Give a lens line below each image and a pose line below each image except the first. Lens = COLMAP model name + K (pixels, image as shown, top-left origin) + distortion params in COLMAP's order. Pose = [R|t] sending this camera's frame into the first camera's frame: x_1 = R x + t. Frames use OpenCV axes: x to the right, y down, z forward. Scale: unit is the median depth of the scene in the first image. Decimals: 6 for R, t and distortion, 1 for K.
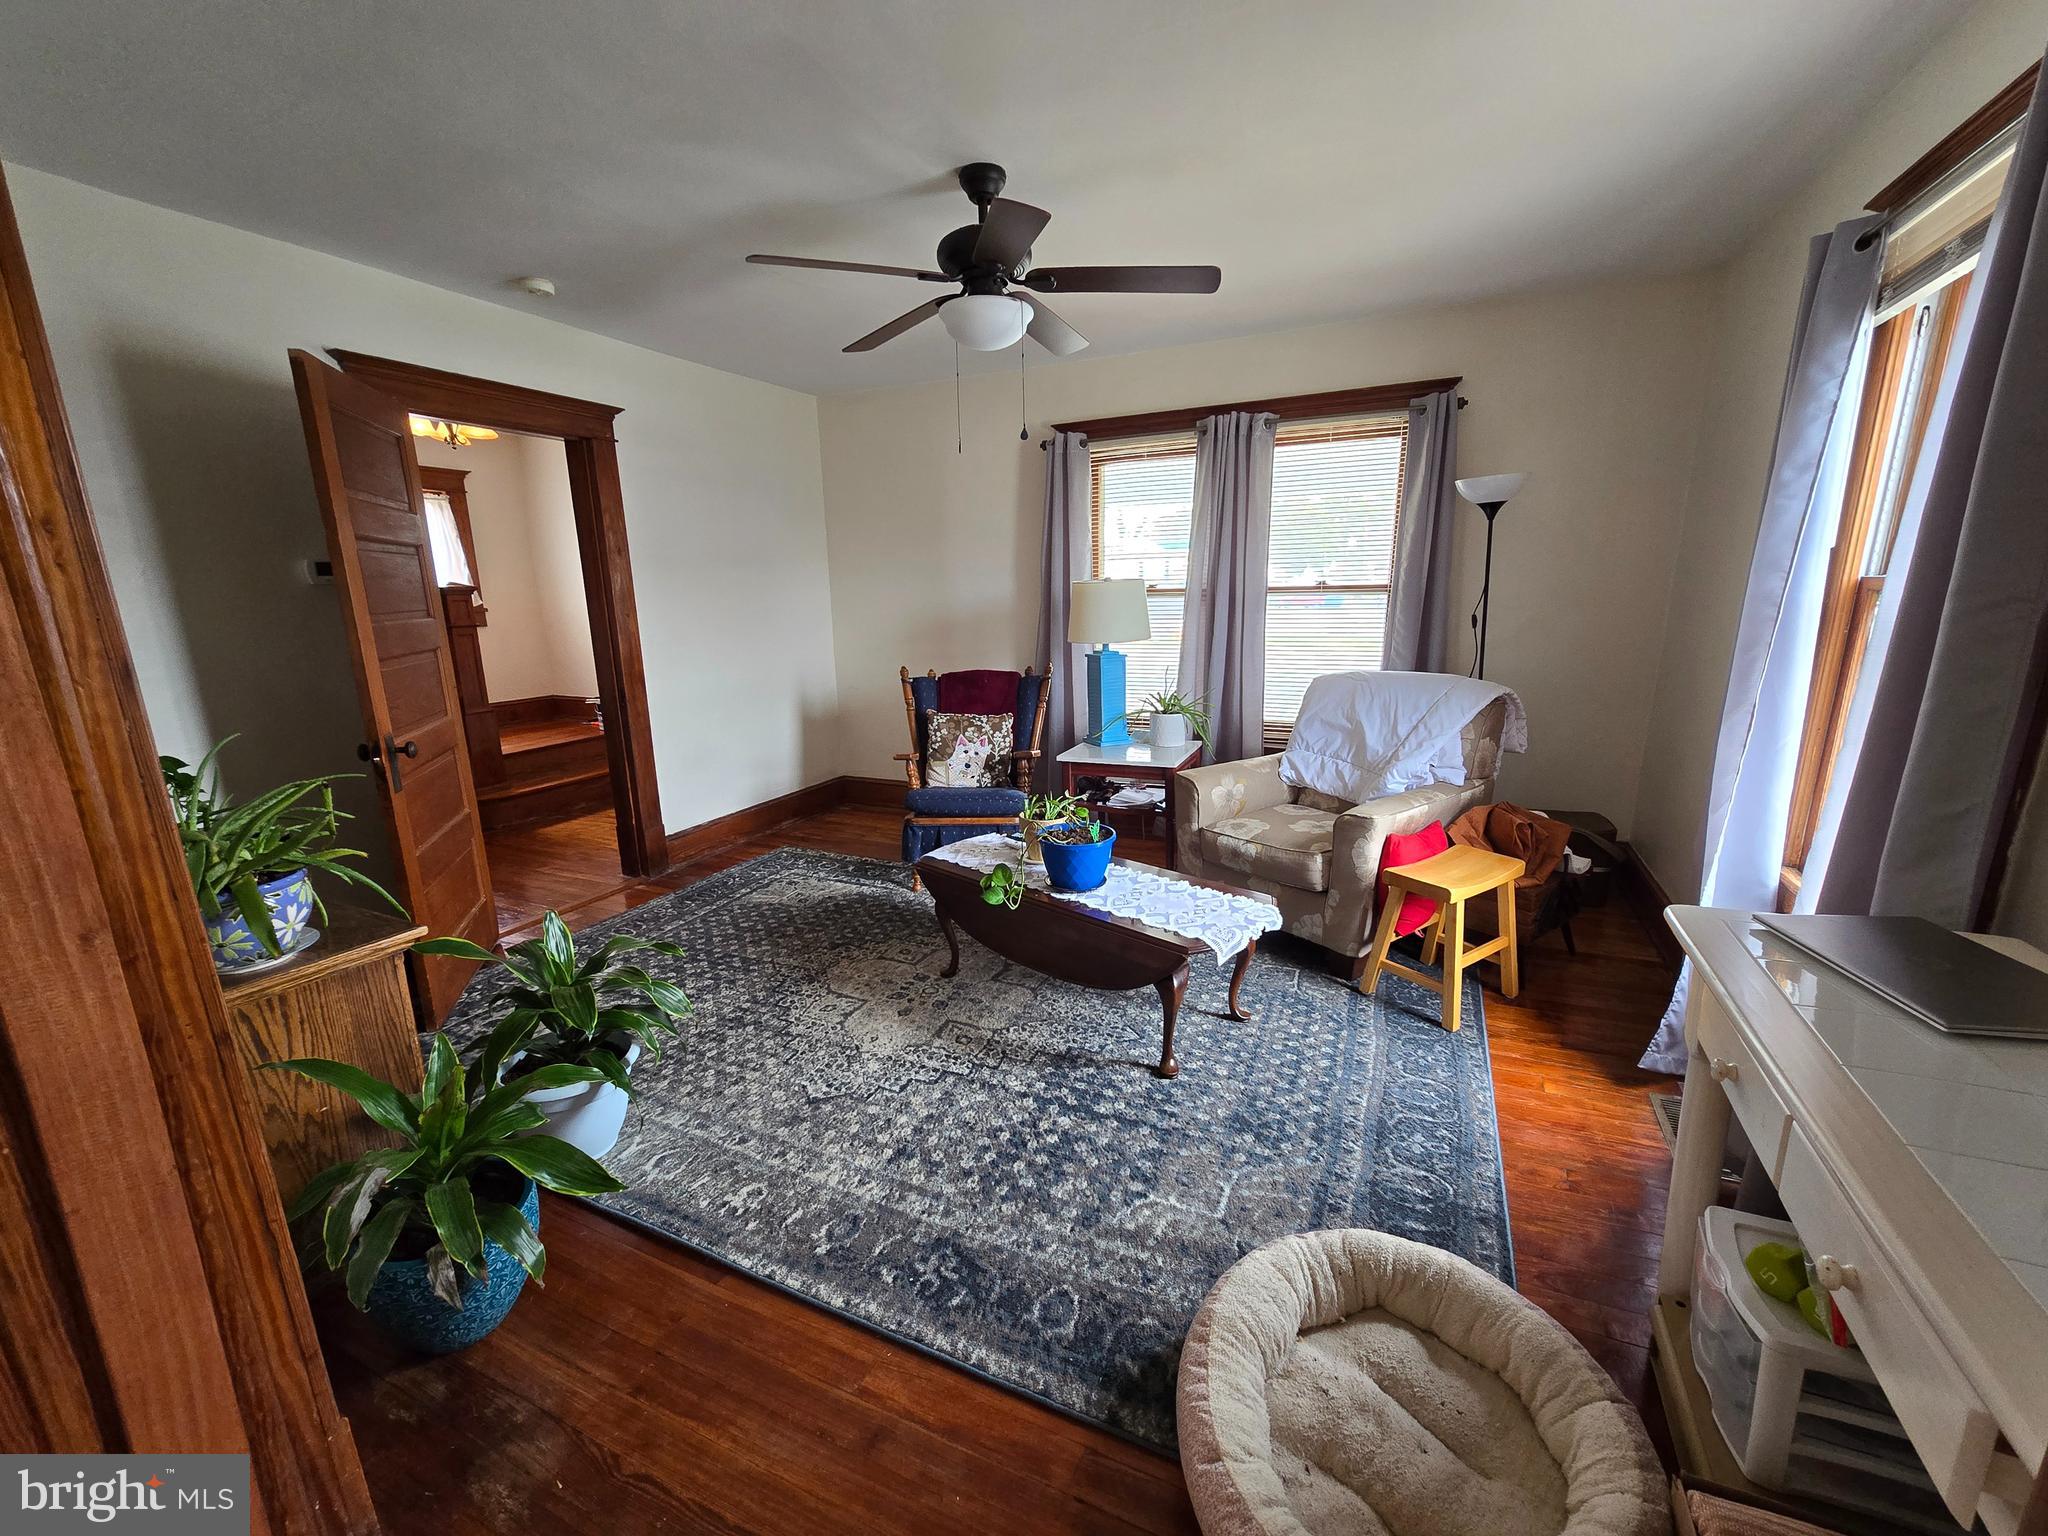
lens RADIAL K [[824.6, 0, 1028.3], [0, 824.6, 773.0], [0, 0, 1]] dist [-0.001601, 0.001102]
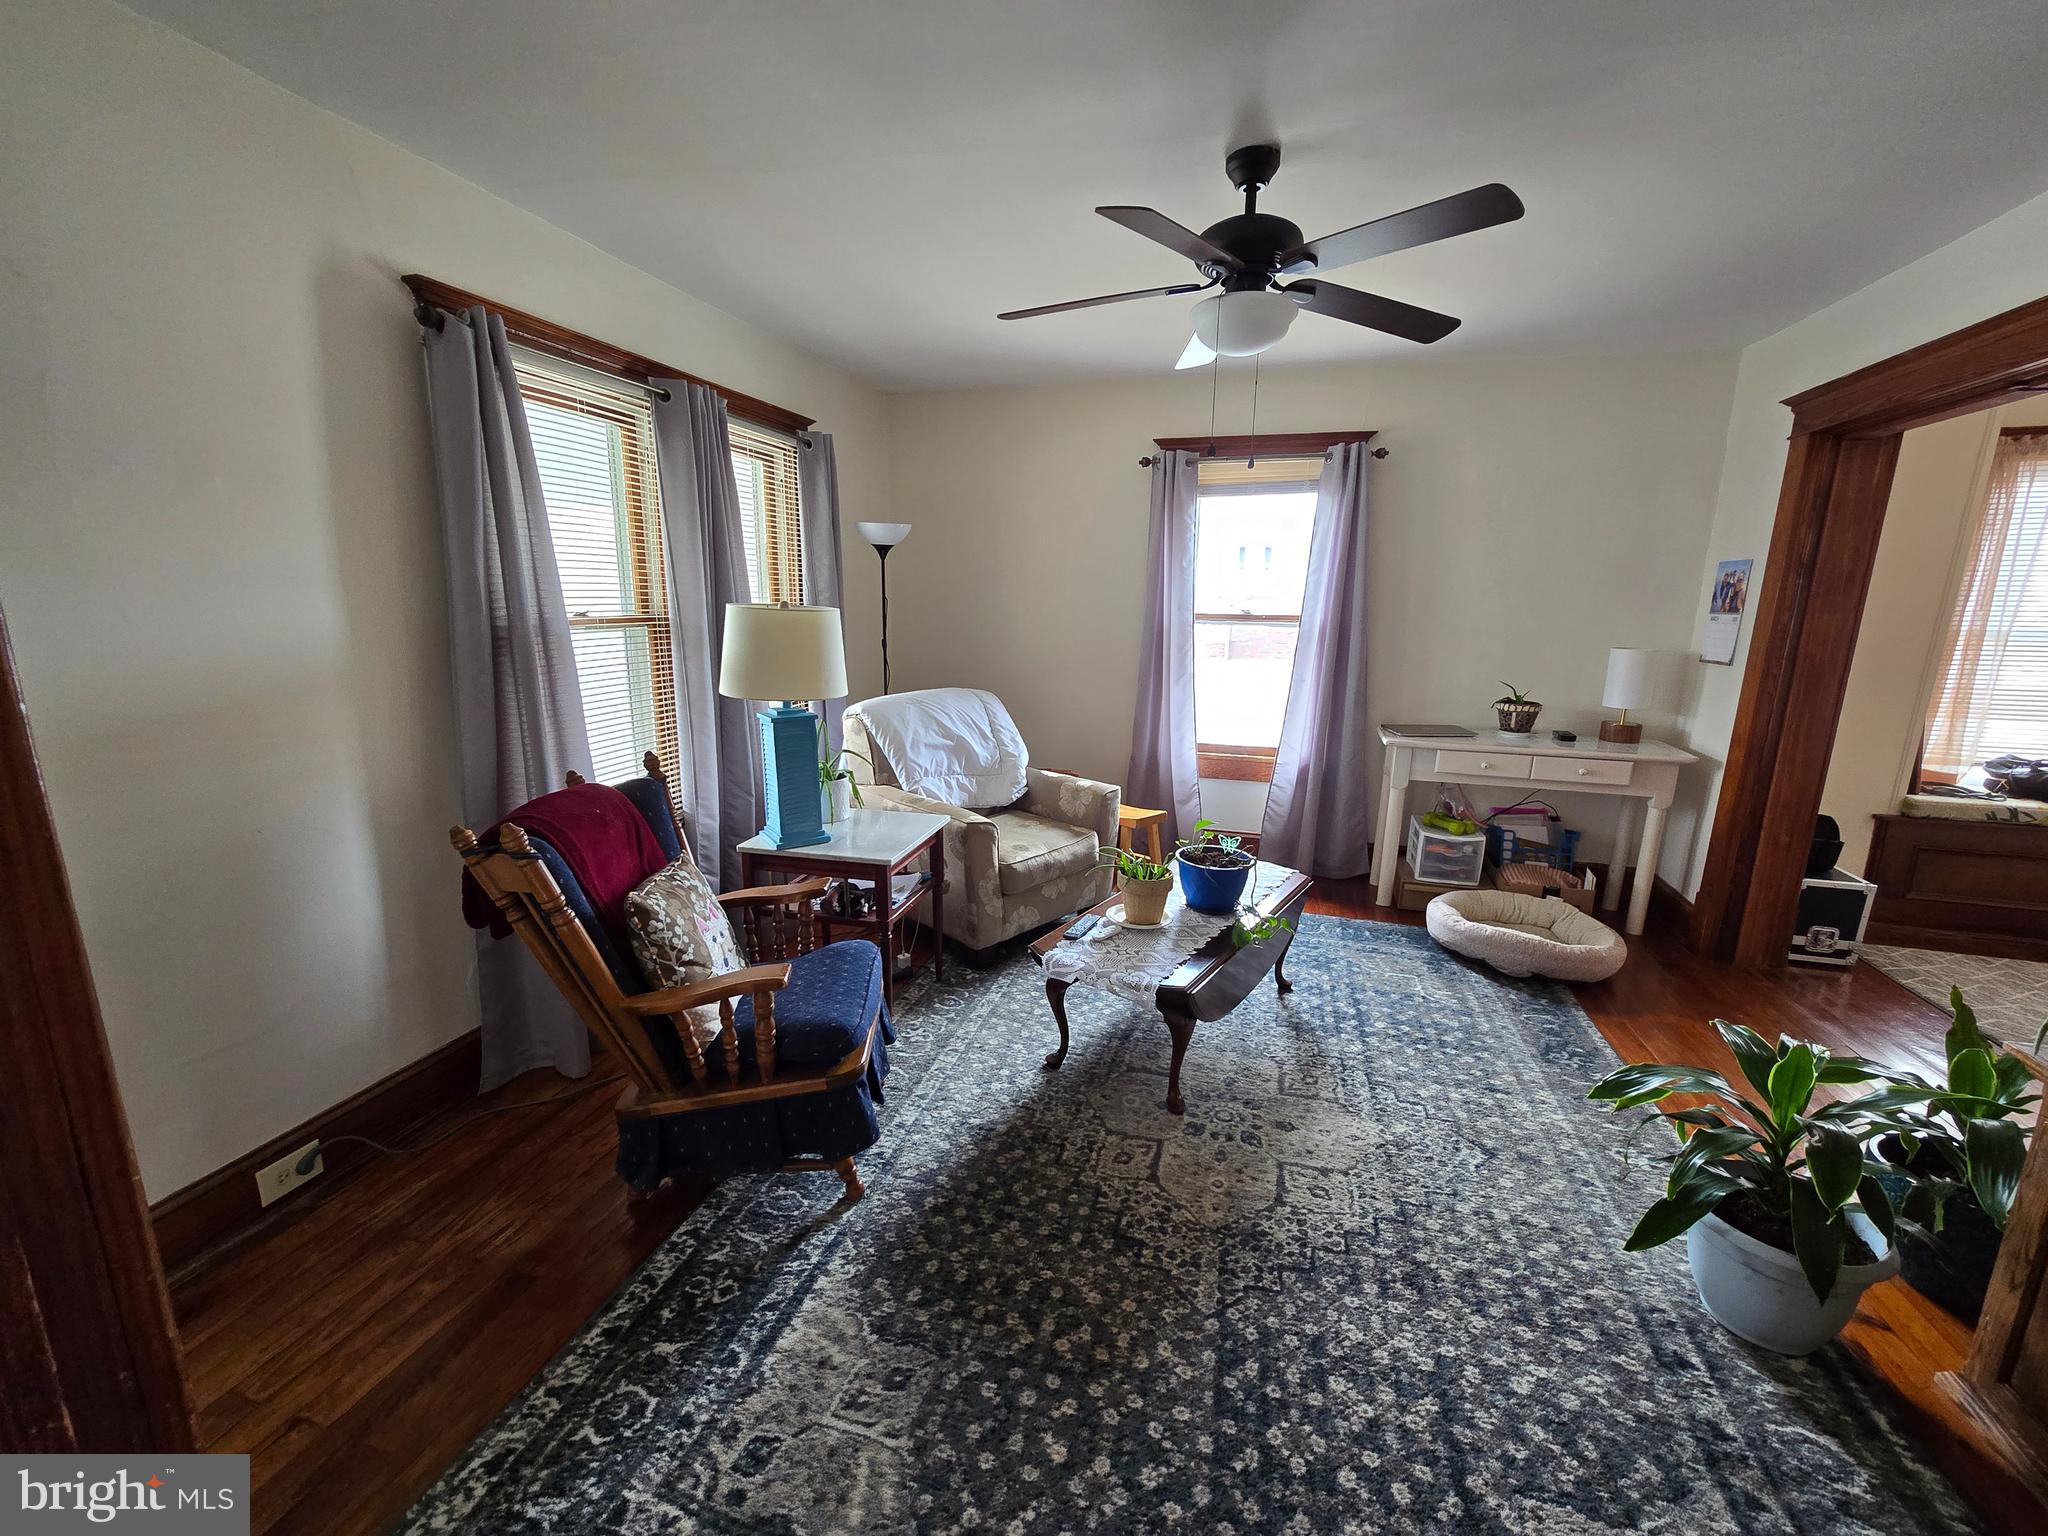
lens RADIAL K [[824.6, 0, 1025.6], [0, 824.6, 773.8], [0, 0, 1]] dist [-0.001601, 0.001102]
pose [[-0.130668, -0.192275, 0.972603, -1.094742], [0.212679, 0.952740, 0.216921, -0.368328], [-0.968346, 0.235197, -0.083599, 1.576717]]
